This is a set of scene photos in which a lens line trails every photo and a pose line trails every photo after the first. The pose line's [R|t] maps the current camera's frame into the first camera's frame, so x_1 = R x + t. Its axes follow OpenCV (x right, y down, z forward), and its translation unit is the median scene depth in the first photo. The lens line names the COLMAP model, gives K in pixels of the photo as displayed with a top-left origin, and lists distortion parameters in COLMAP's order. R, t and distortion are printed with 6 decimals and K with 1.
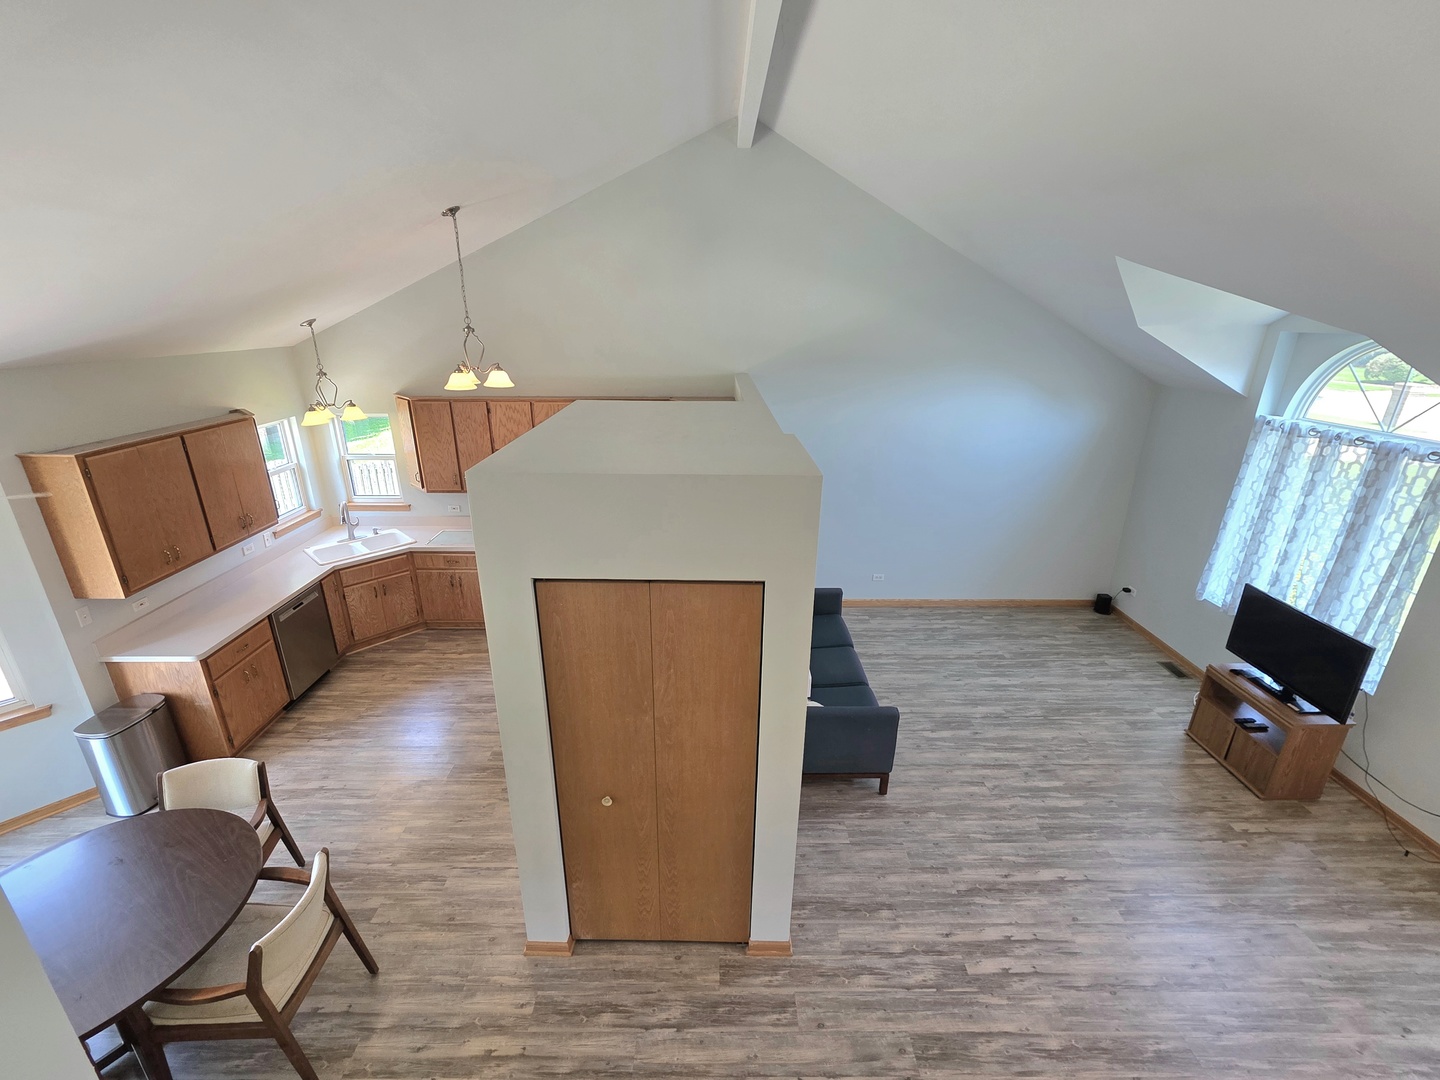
lens RADIAL K [[623.5, 0, 720.6], [0, 623.5, 536.2], [0, 0, 1]] dist [-0.003786, 0.003598]
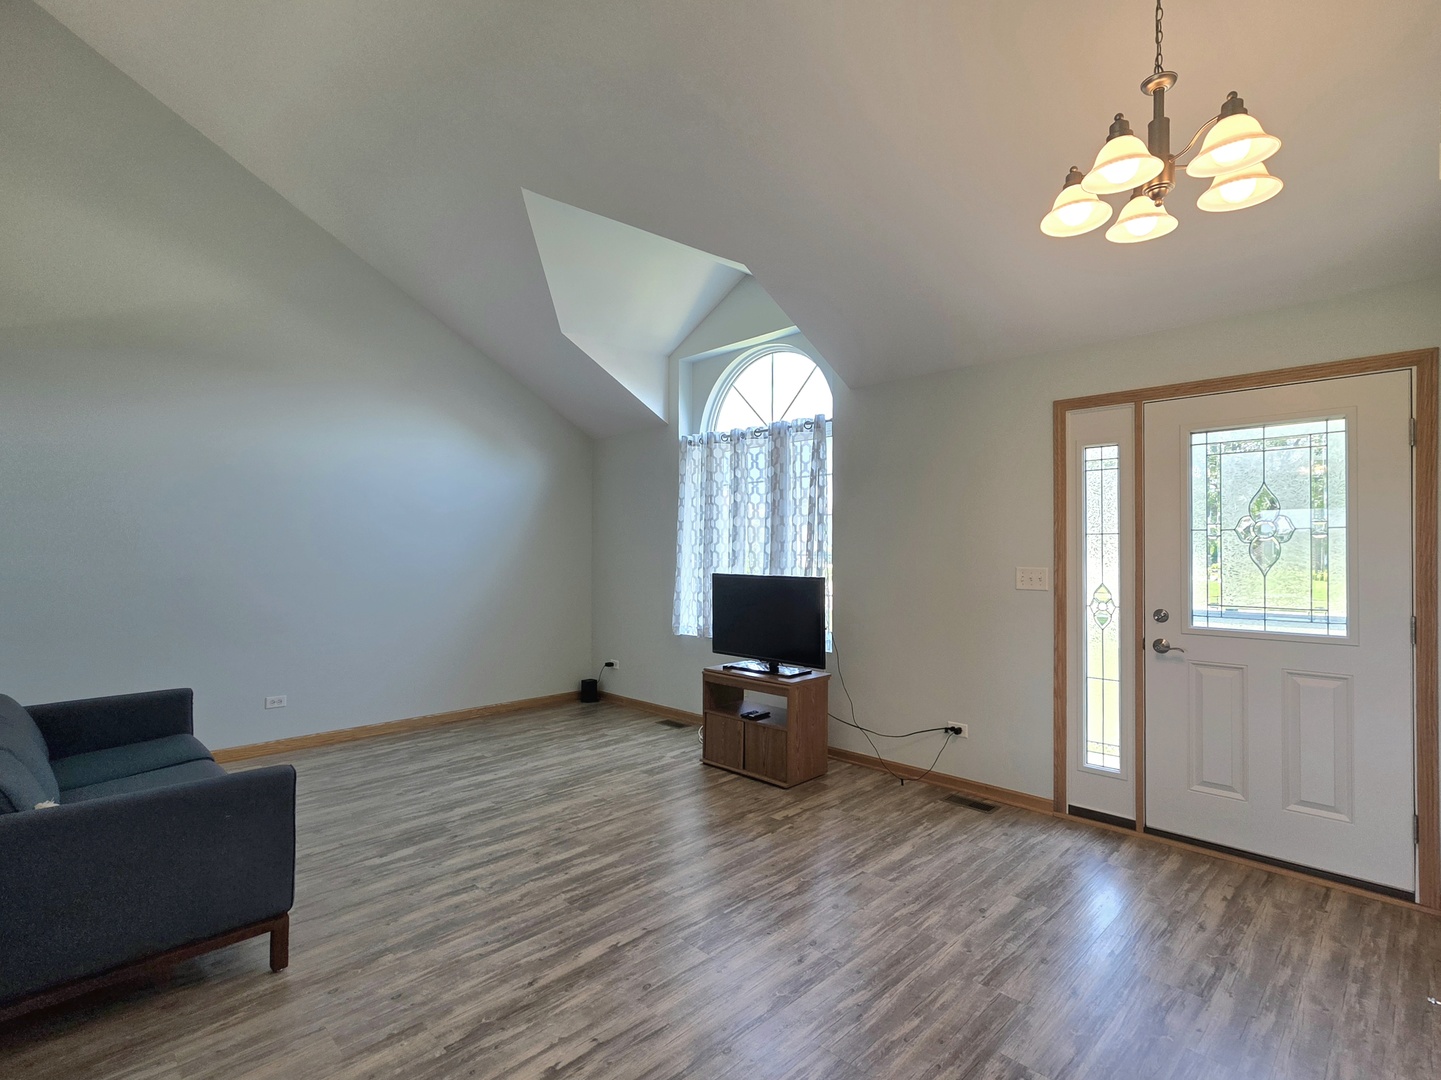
lens RADIAL K [[711.2, 0, 720.5], [0, 711.2, 540.0], [0, 0, 1]] dist [0.001446, 0.000300]
pose [[0.714677, 0.003830, 0.699444, 0.111005], [0.239102, 0.938406, -0.249448, 0.305755], [-0.657318, 0.345514, 0.669741, 0.270752]]
